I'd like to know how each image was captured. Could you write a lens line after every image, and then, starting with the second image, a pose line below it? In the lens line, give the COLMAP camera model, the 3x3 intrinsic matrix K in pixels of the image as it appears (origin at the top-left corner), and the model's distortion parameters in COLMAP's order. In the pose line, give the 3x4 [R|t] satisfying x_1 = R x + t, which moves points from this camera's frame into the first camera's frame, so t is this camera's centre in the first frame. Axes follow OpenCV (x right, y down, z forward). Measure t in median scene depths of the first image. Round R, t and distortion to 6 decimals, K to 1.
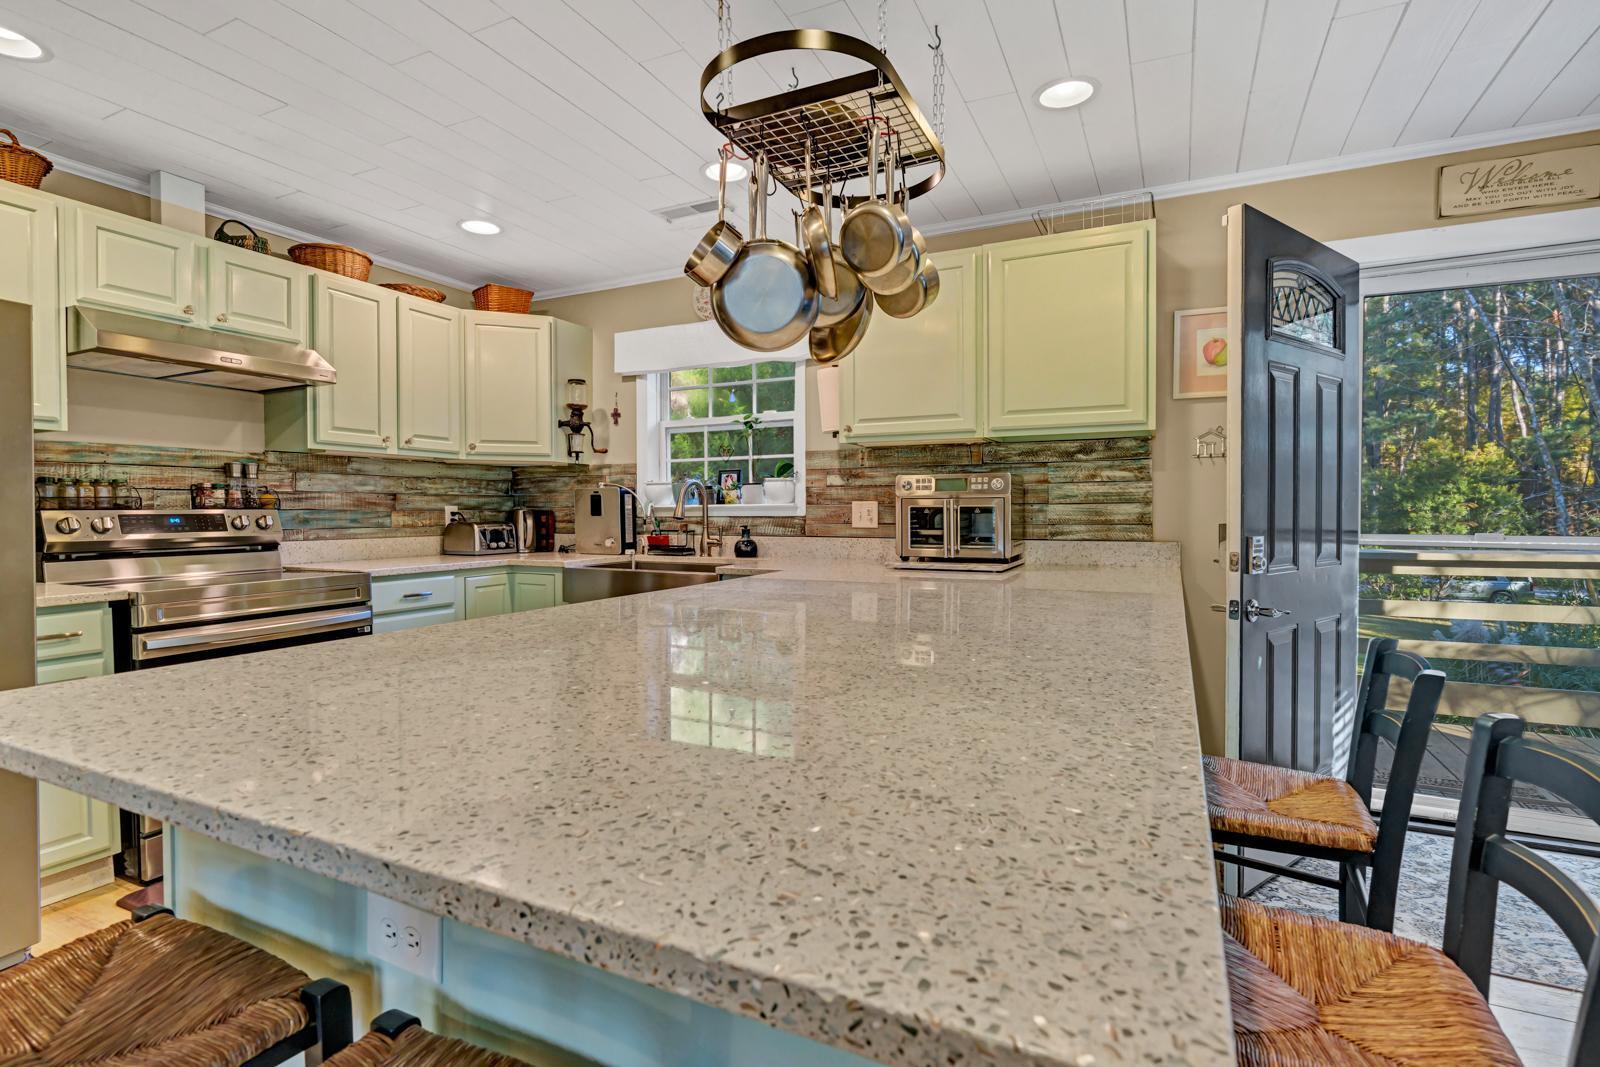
lens RADIAL K [[763.9, 0, 796.6], [0, 763.9, 521.6], [0, 0, 1]] dist [-0.003724, 0.001319]
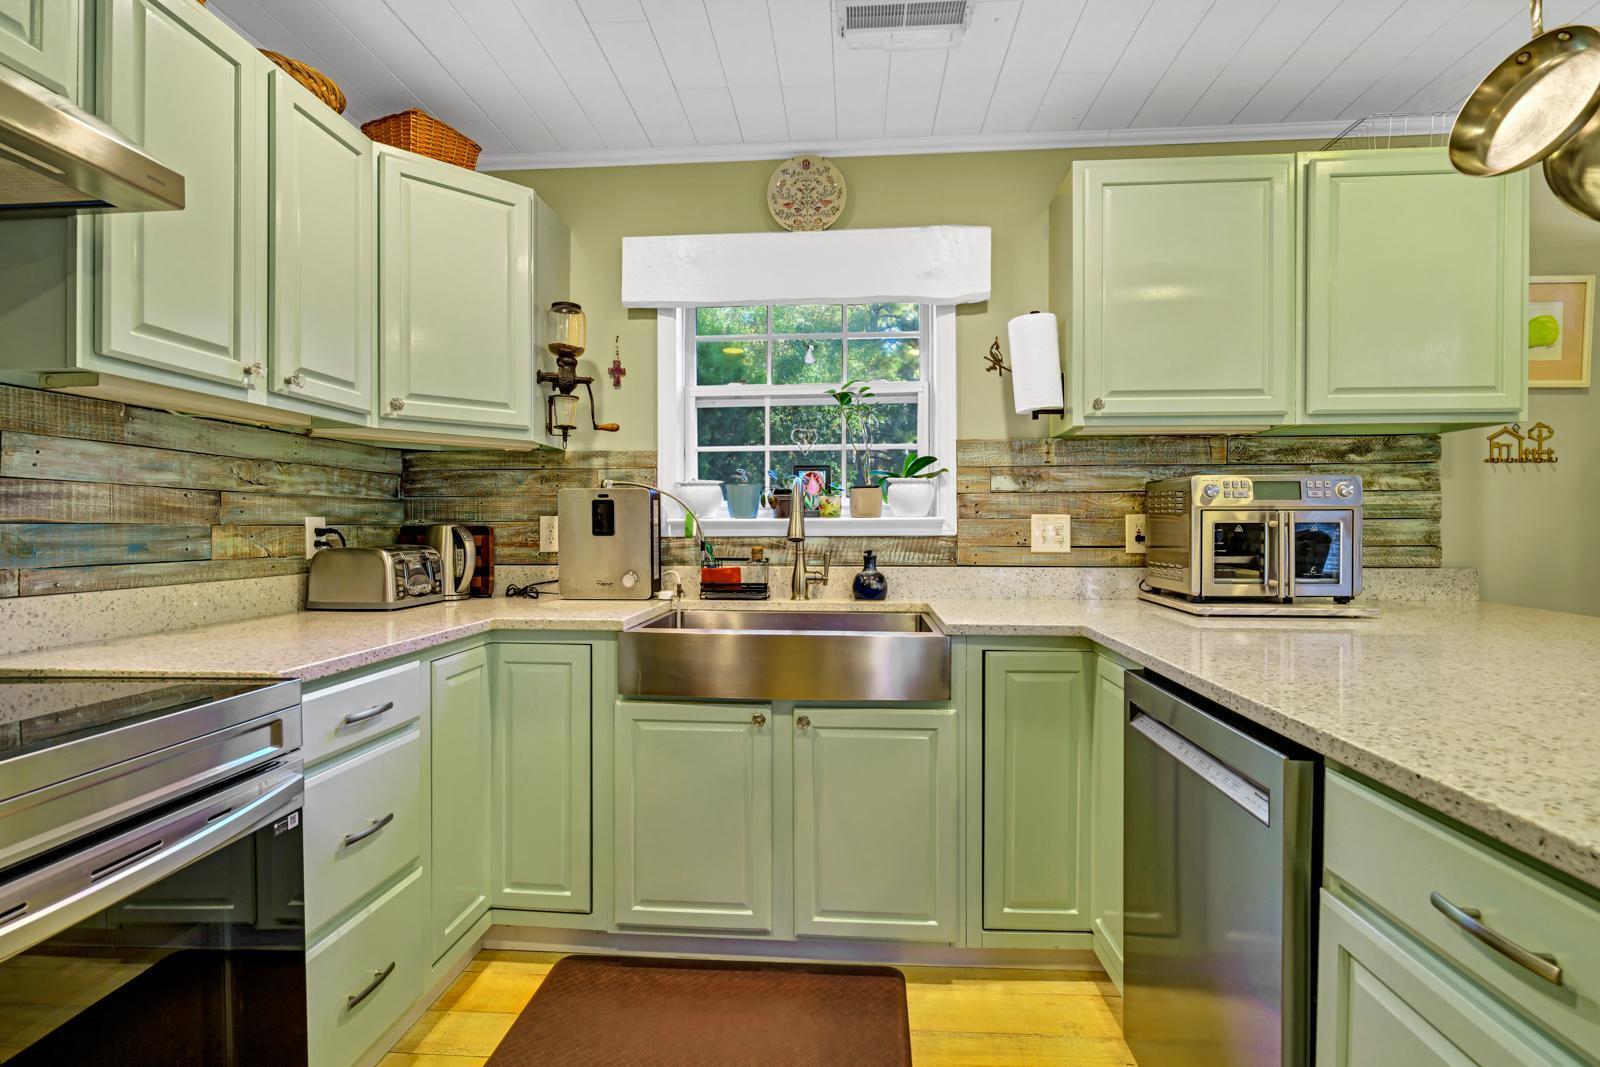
lens RADIAL K [[763.9, 0, 780.7], [0, 763.9, 529.3], [0, 0, 1]] dist [-0.003724, 0.001319]
pose [[0.933951, 0.001393, 0.357399, -0.382712], [0.002688, 0.999937, -0.010922, -0.005949], [-0.357391, 0.011161, 0.933888, 0.436441]]
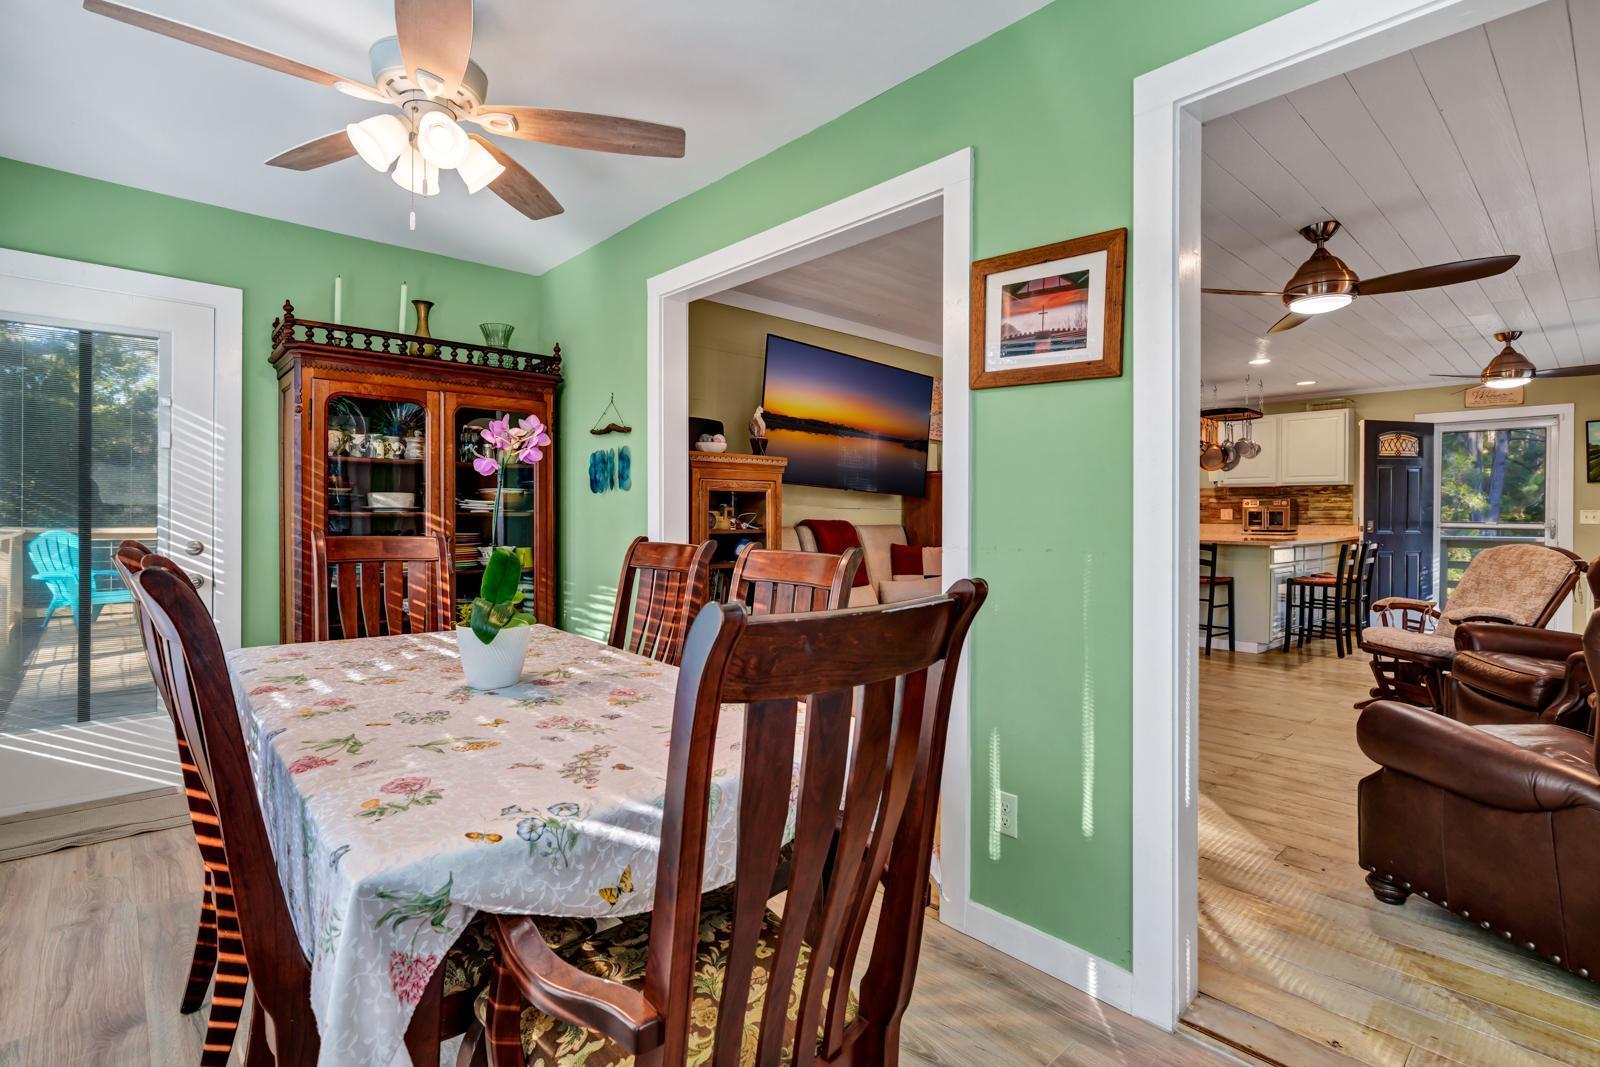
lens RADIAL K [[763.9, 0, 841.3], [0, 763.9, 518.1], [0, 0, 1]] dist [-0.003724, 0.001319]
pose [[0.951182, 0.009726, -0.308476, -0.331461], [-0.013084, 0.999876, -0.008820, 0.040274], [0.308352, 0.012425, 0.951191, -1.713831]]
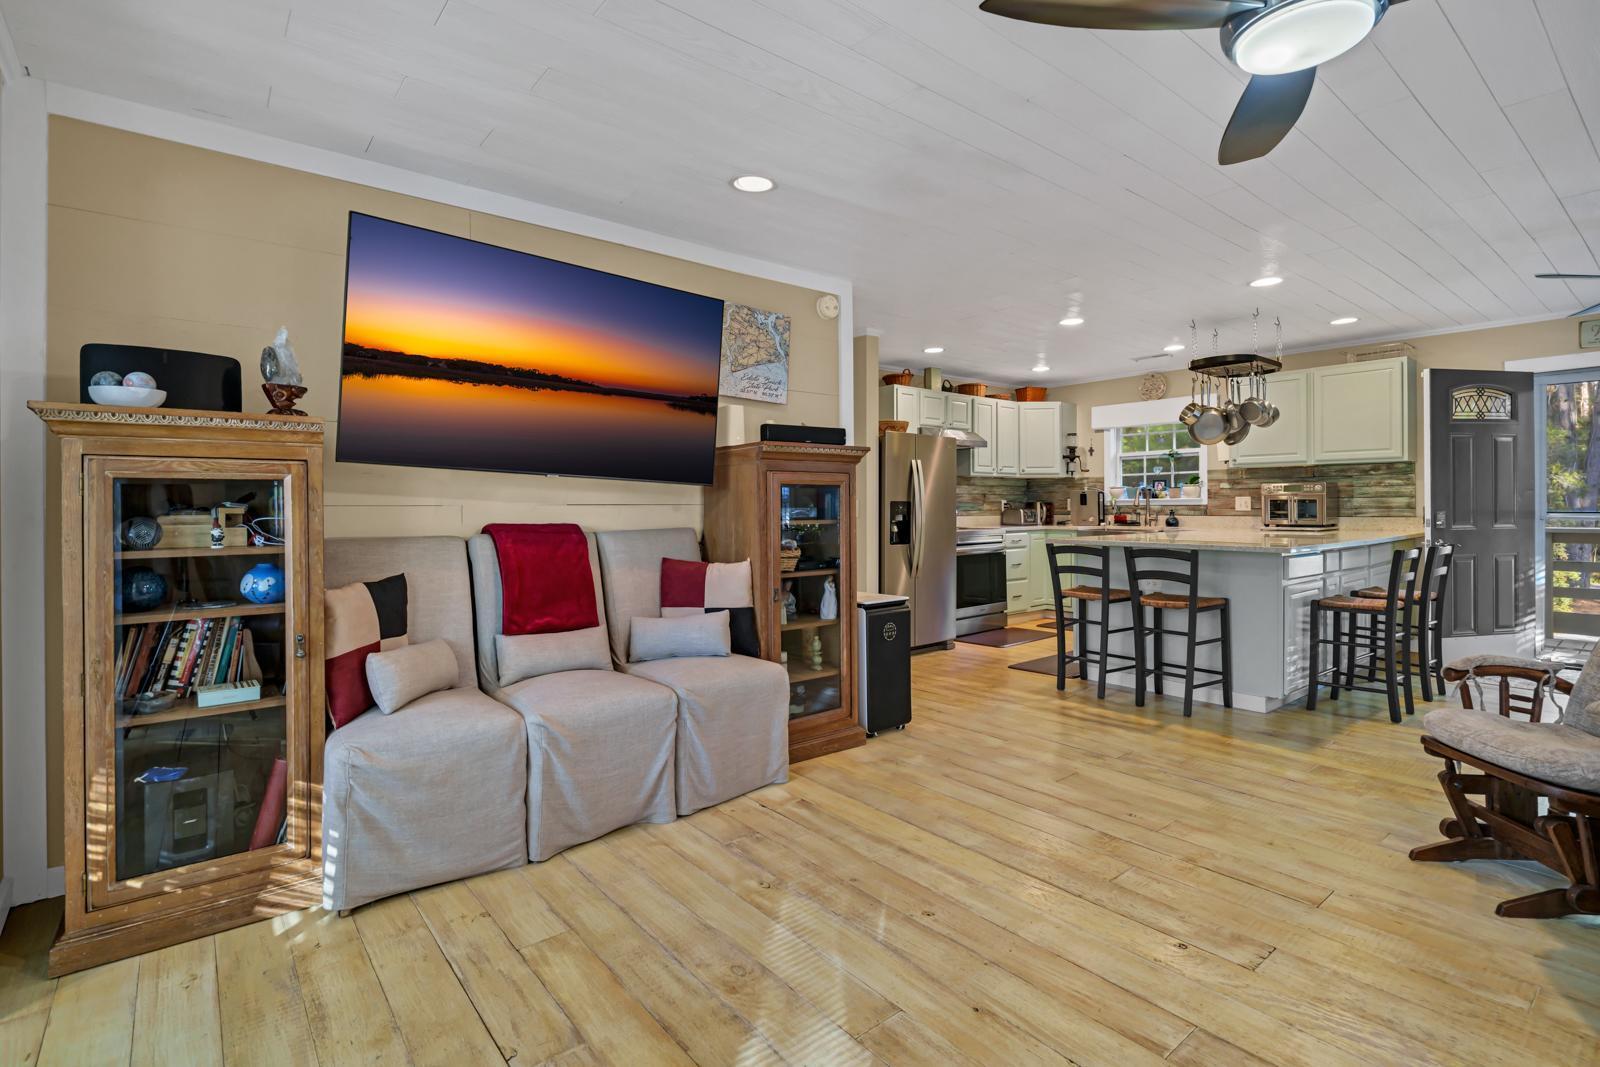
lens RADIAL K [[763.9, 0, 835.3], [0, 763.9, 503.7], [0, 0, 1]] dist [-0.003724, 0.001319]
pose [[0.927835, -0.002707, -0.372981, -0.139729], [-0.002734, 0.999897, -0.014058, 0.019902], [0.372981, 0.014063, 0.927733, -1.102596]]
